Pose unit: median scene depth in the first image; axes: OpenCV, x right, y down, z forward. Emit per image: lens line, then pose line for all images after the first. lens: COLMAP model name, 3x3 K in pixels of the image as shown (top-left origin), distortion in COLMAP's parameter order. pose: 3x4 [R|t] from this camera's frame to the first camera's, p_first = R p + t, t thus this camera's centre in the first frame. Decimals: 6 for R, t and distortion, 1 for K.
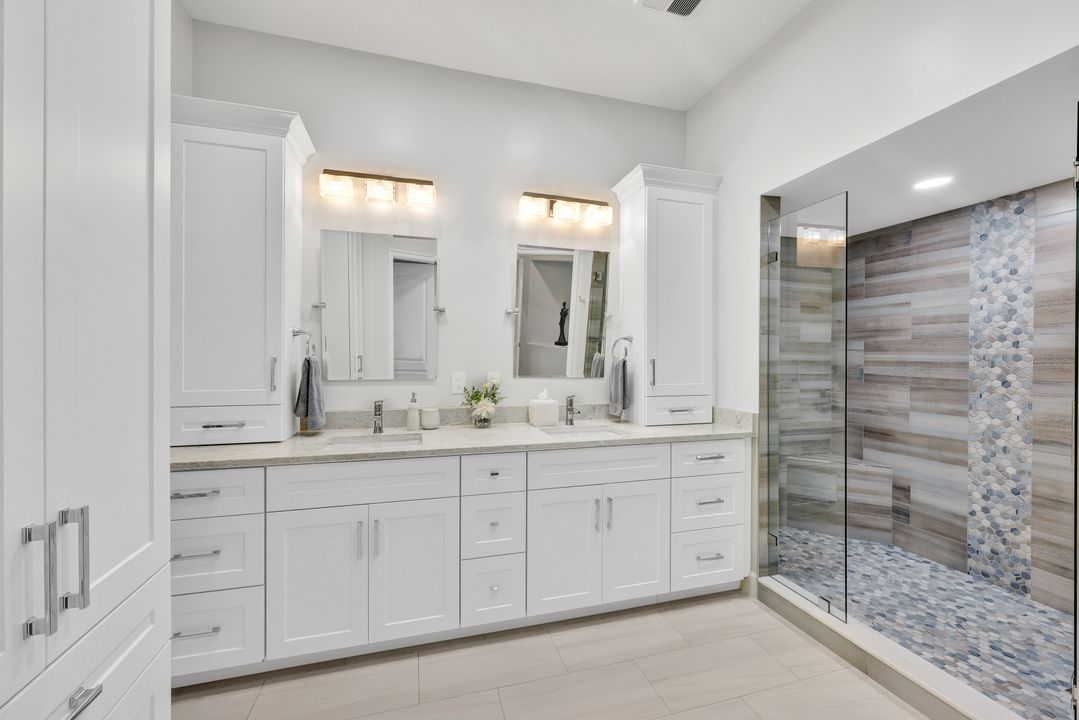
lens RADIAL K [[430.4, 0, 544.9], [0, 430.4, 356.3], [0, 0, 1]] dist [0.000184, 0.000701]
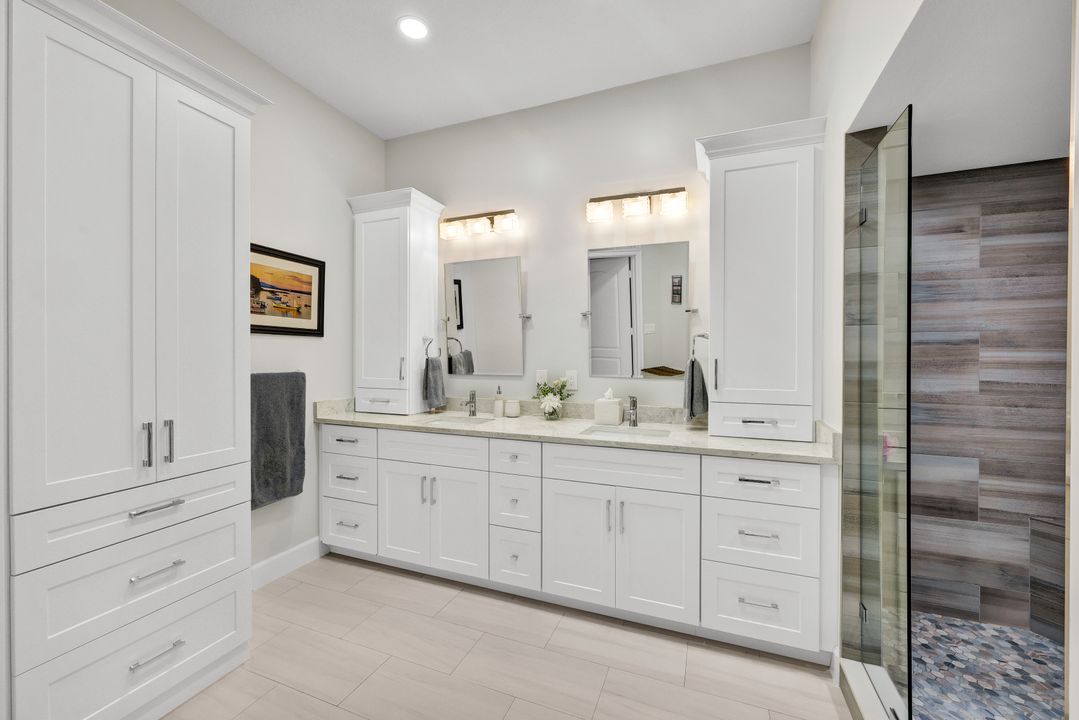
lens RADIAL K [[430.4, 0, 549.1], [0, 430.4, 358.2], [0, 0, 1]] dist [0.000184, 0.000701]
pose [[0.789971, 0.000050, -0.613144, 0.549682], [0.000838, 0.999999, 0.001161, 0.004033], [0.613143, -0.001431, 0.789971, 0.117887]]
